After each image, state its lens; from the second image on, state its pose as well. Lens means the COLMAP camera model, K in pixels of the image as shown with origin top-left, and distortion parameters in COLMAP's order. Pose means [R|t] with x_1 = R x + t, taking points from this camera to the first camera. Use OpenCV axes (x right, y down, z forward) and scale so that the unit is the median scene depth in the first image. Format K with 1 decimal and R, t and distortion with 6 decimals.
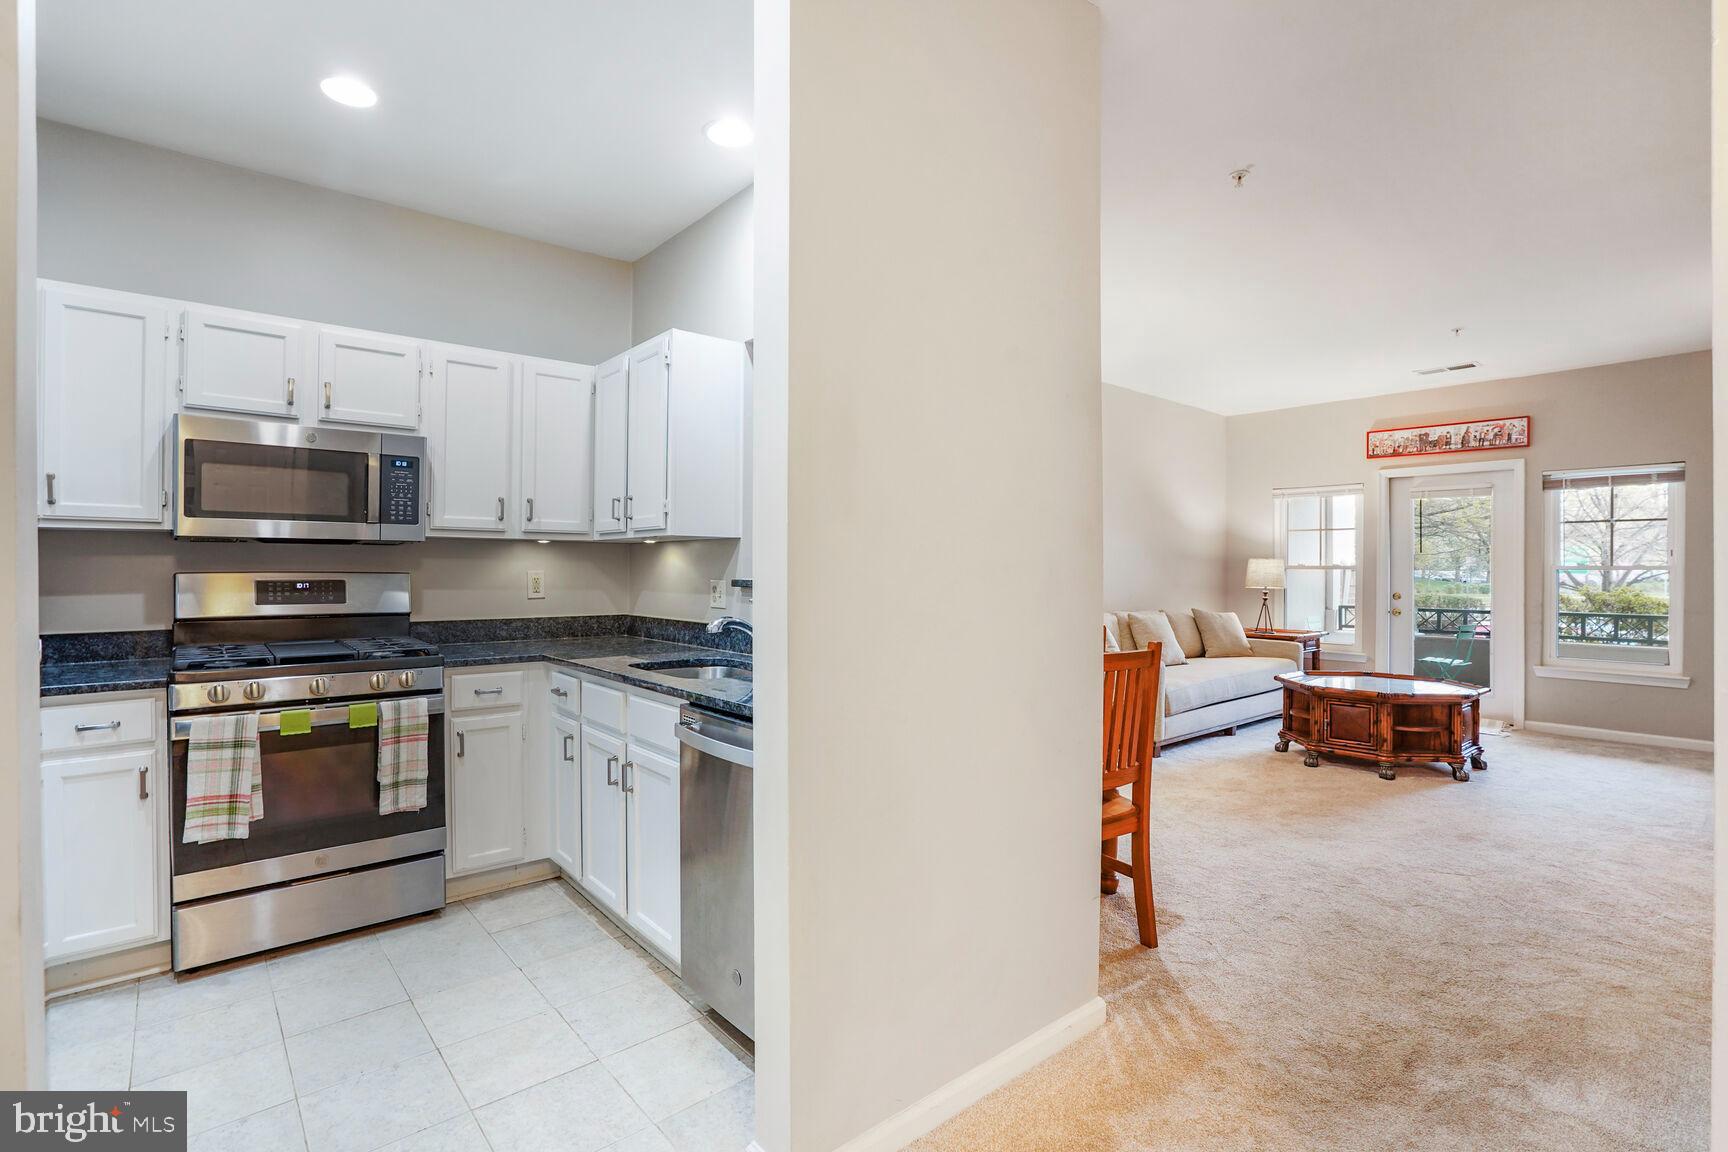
lens RADIAL K [[803.8, 0, 827.2], [0, 803.8, 550.0], [0, 0, 1]] dist [-0.038493, 0.006366]
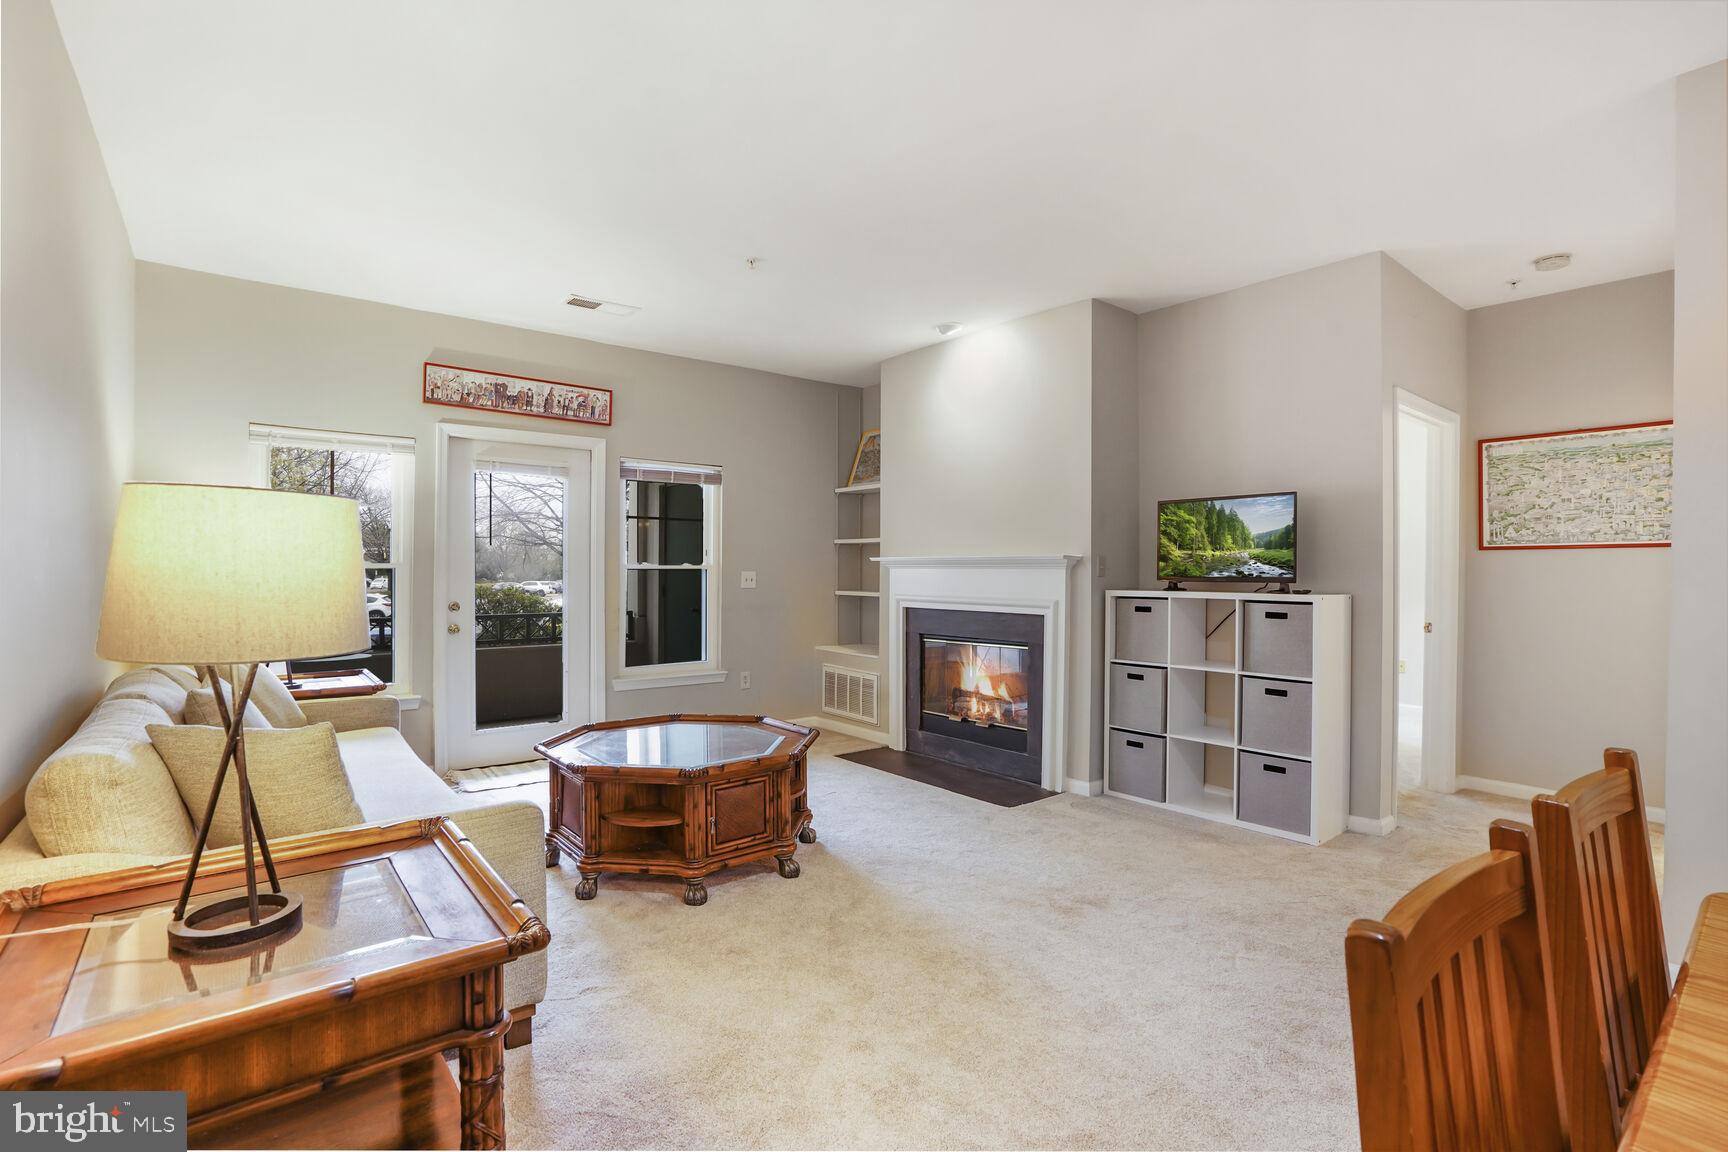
lens RADIAL K [[803.8, 0, 868.1], [0, 803.8, 569.6], [0, 0, 1]] dist [-0.038493, 0.006366]
pose [[-0.019001, -0.006315, 0.999800, 0.010979], [-0.024371, 0.999686, 0.005851, 0.014473], [-0.999522, -0.024255, -0.019149, 0.773465]]
